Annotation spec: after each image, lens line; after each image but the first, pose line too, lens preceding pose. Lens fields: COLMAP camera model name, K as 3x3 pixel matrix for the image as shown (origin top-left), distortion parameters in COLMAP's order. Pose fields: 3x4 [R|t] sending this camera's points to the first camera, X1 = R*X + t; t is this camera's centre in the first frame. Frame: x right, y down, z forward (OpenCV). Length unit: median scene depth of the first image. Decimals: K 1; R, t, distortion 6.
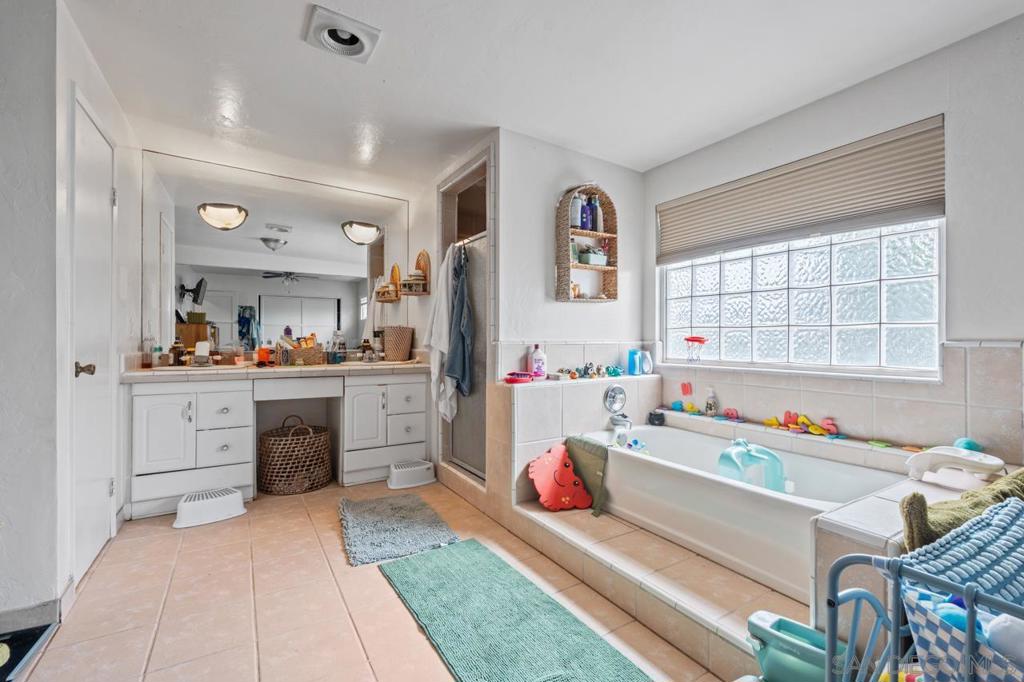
lens RADIAL K [[445.5, 0, 510.5], [0, 445.5, 341.2], [0, 0, 1]] dist [-0.004081, -0.000448]
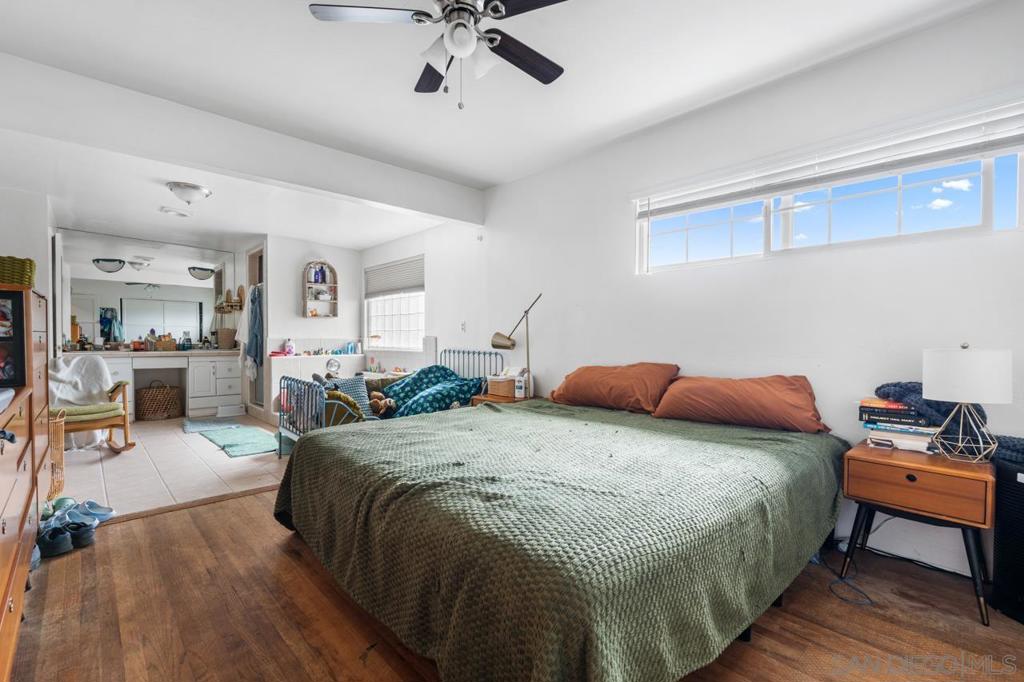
lens RADIAL K [[461.4, 0, 513.2], [0, 461.4, 349.5], [0, 0, 1]] dist [0.000433, -0.000041]
pose [[0.979000, -0.002893, 0.203840, 0.564935], [-0.000620, 0.999852, 0.017167, 0.017773], [-0.203860, -0.016933, 0.978854, -1.163920]]
